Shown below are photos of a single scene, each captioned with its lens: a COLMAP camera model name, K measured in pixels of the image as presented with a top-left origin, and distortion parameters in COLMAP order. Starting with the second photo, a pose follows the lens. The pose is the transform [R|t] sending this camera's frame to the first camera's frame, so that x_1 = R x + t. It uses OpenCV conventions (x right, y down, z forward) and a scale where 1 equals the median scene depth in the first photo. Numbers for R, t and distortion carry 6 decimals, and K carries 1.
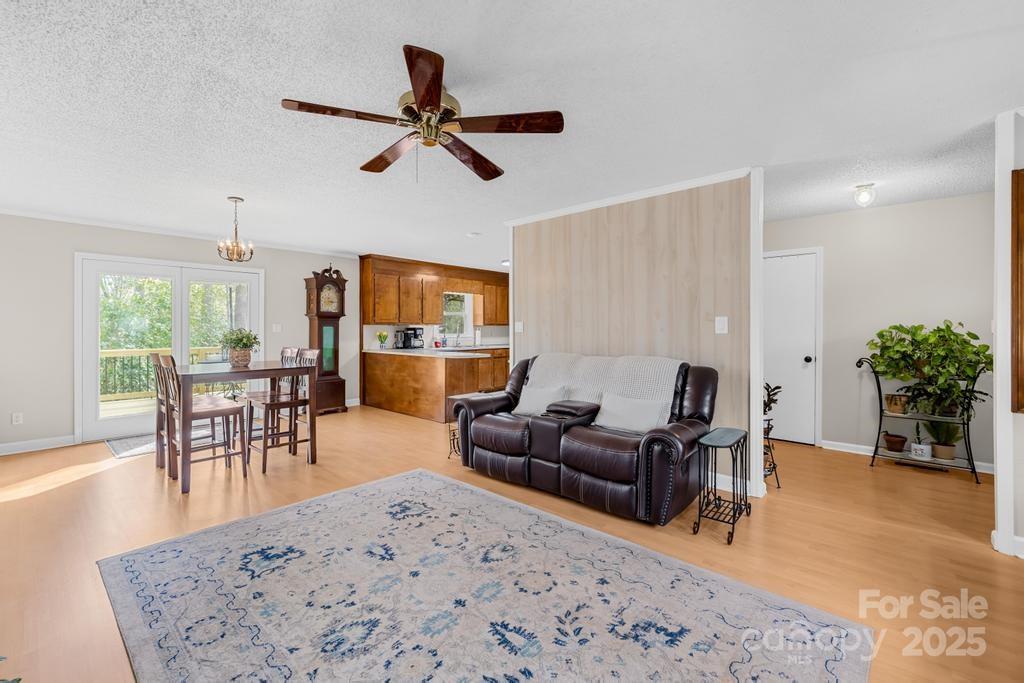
lens RADIAL K [[442.5, 0, 499.3], [0, 442.5, 329.2], [0, 0, 1]] dist [0.000431, -0.000057]
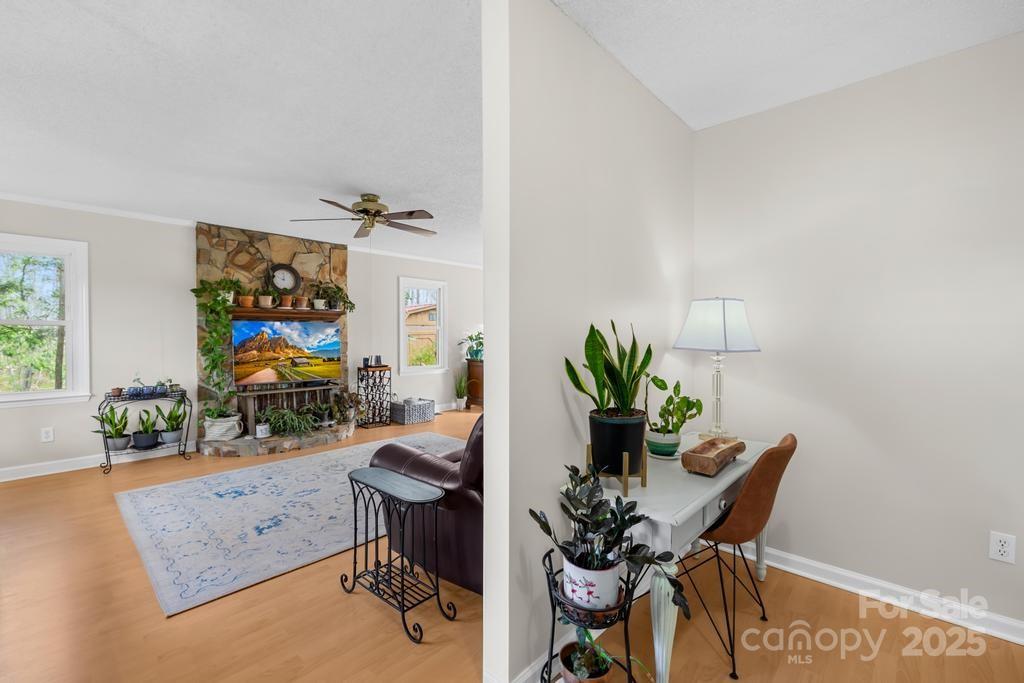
lens RADIAL K [[447.4, 0, 492.2], [0, 447.4, 340.6], [0, 0, 1]] dist [-0.001051, -0.000165]
pose [[-0.036223, 0.013760, -0.999249, 1.038585], [0.001668, 0.999905, 0.013709, 0.000114], [0.999342, -0.001170, -0.036243, 1.005204]]
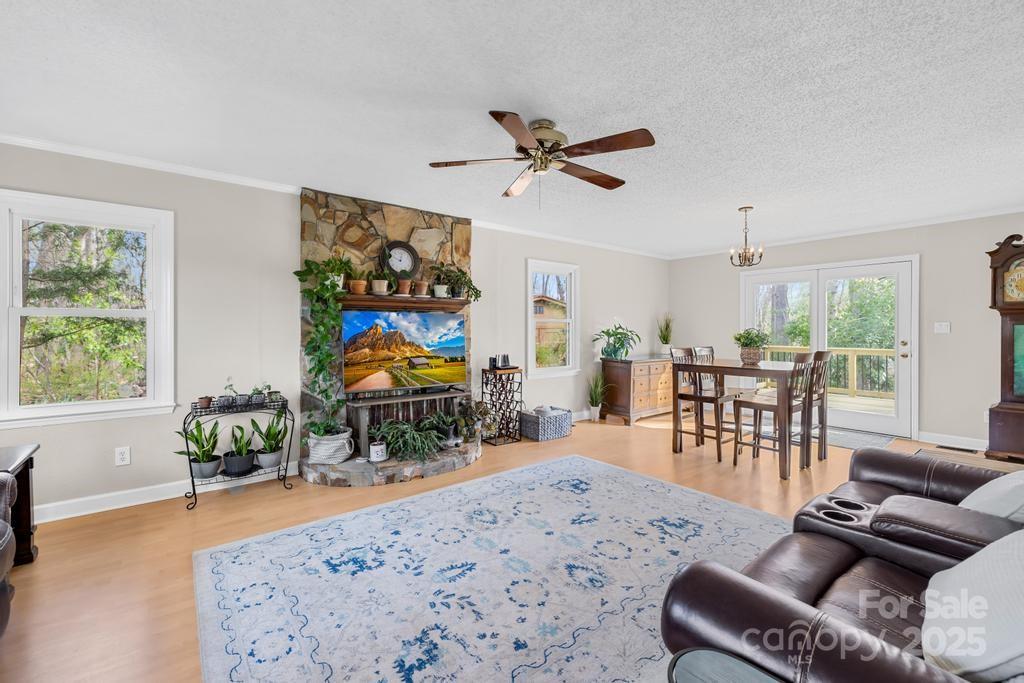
lens RADIAL K [[436.2, 0, 507.2], [0, 436.2, 329.9], [0, 0, 1]] dist [-0.000619, 0.000035]
pose [[-0.167591, 0.002704, -0.985853, 0.656390], [-0.000408, 0.999996, 0.002812, -0.000370], [0.985857, 0.000874, -0.167589, 0.719084]]
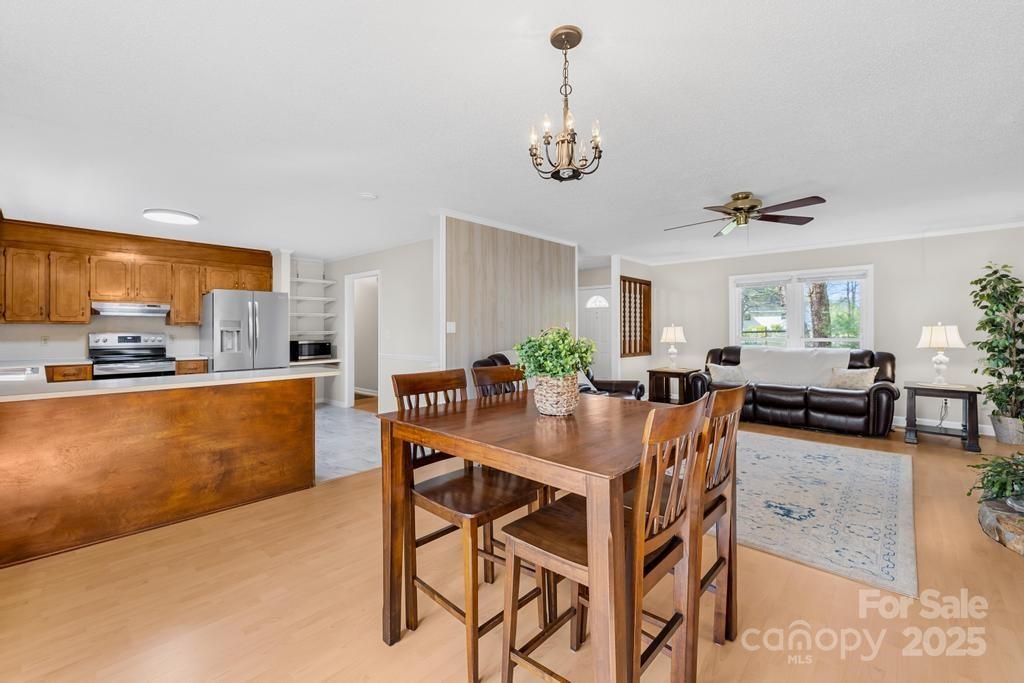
lens RADIAL K [[429.9, 0, 516.1], [0, 429.9, 327.0], [0, 0, 1]] dist [-0.000429, 0.000084]
pose [[-0.010957, 0.006471, 0.999919, -1.220380], [0.000964, 0.999979, -0.006461, 0.001651], [-0.999940, 0.000893, -0.010963, 1.256092]]
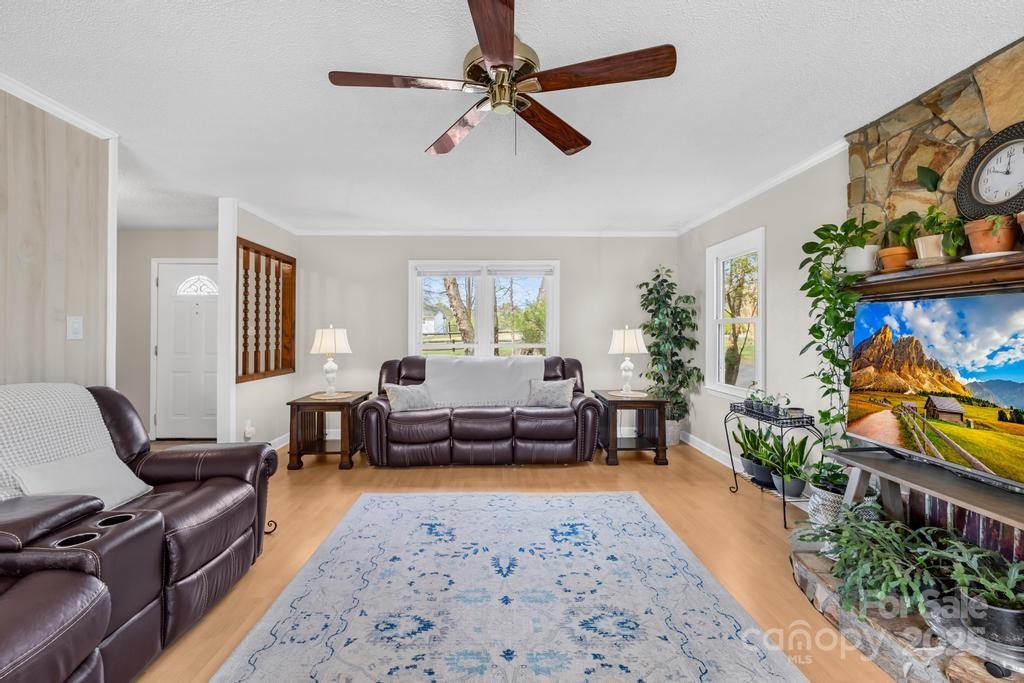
lens RADIAL K [[425.0, 0, 502.3], [0, 425.0, 327.7], [0, 0, 1]] dist [0.001429, 0.000123]
pose [[-0.692449, 0.008188, 0.721421, -0.475389], [0.000319, 0.999939, -0.011043, -0.001461], [-0.721467, -0.007416, -0.692409, 1.006966]]
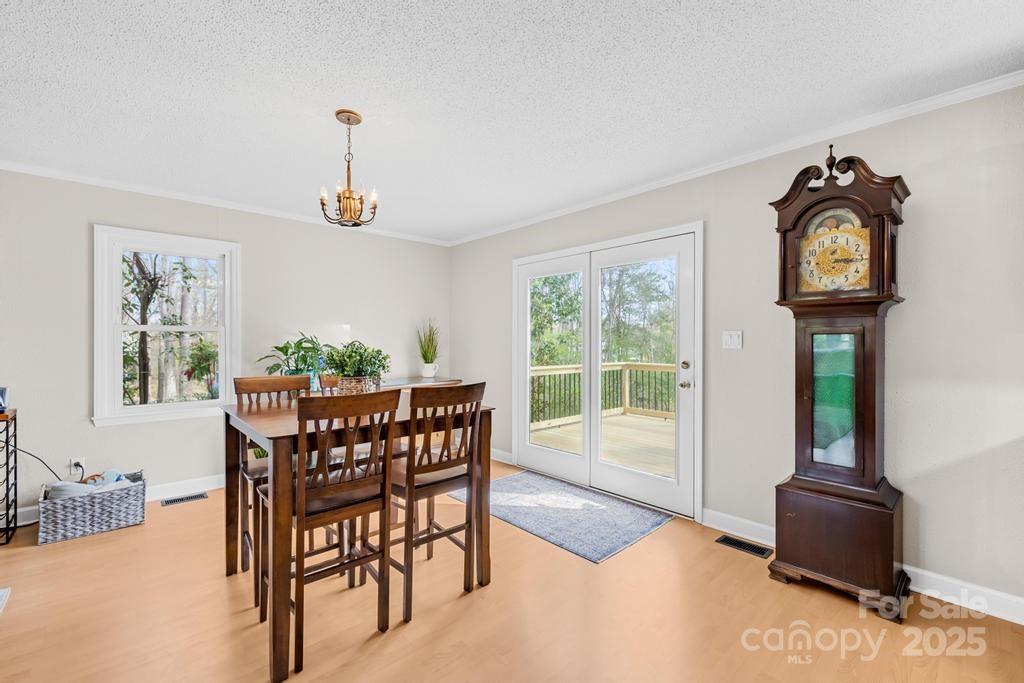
lens RADIAL K [[430.3, 0, 504.6], [0, 430.3, 340.9], [0, 0, 1]] dist [-0.000100, 0.000012]
pose [[-0.102878, 0.000445, -0.994694, -0.060400], [-0.000595, 1.000000, 0.000509, -0.002231], [0.994694, 0.000645, -0.102878, 1.488726]]
